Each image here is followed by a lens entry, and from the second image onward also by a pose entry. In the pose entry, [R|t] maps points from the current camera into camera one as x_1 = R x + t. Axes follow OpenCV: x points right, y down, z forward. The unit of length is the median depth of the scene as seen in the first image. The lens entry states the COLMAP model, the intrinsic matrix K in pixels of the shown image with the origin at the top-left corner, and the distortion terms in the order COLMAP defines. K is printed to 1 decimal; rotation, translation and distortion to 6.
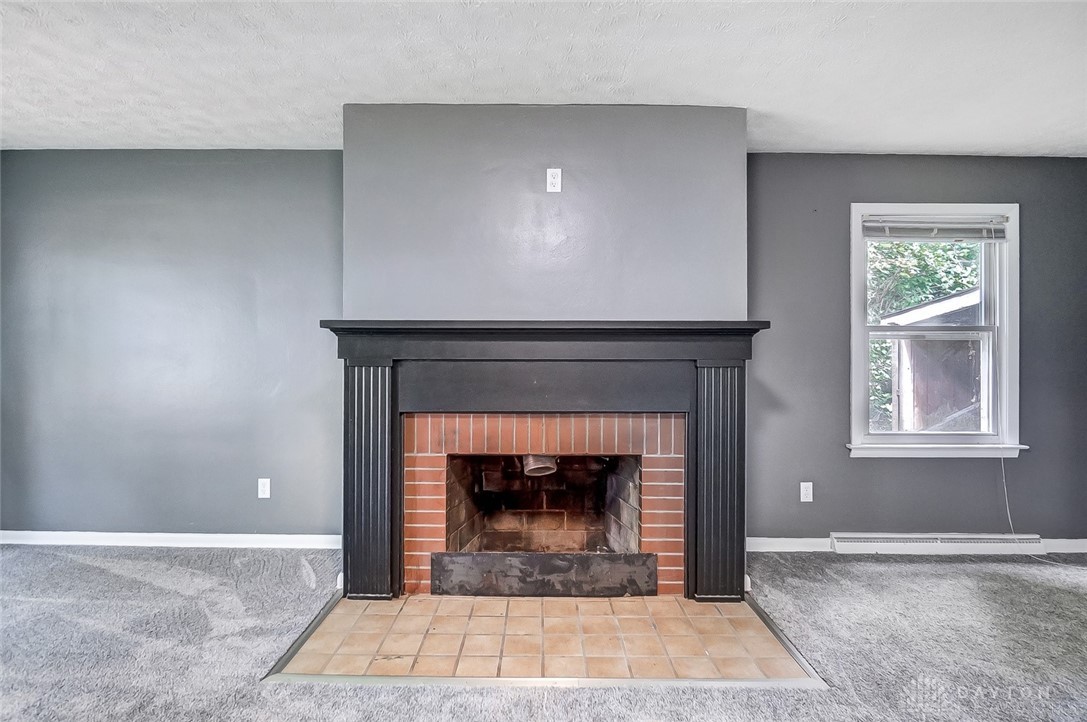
lens RADIAL K [[540.4, 0, 543.5], [0, 540.4, 361.0], [0, 0, 1]] dist [-0.001131, -0.000101]
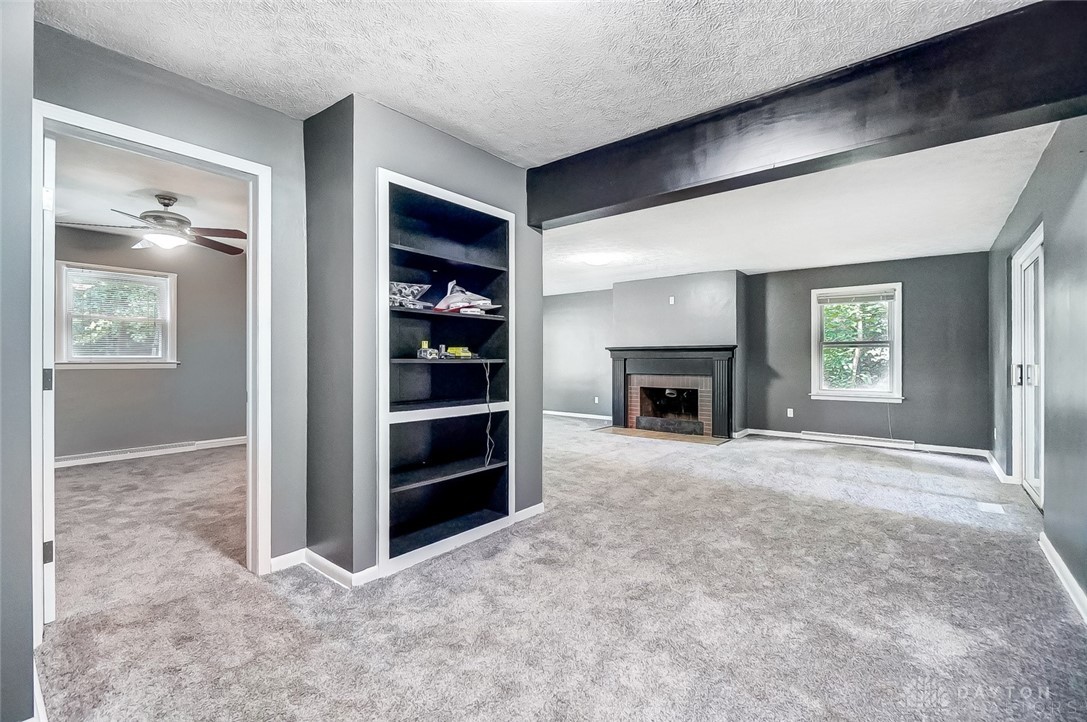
lens RADIAL K [[484.3, 0, 536.1], [0, 484.3, 363.6], [0, 0, 1]] dist [-0.068400, 0.025473]
pose [[0.772876, -0.001266, -0.634555, 1.188358], [0.000143, 0.999998, -0.001822, 0.035978], [0.634557, 0.001317, 0.772875, -1.664505]]
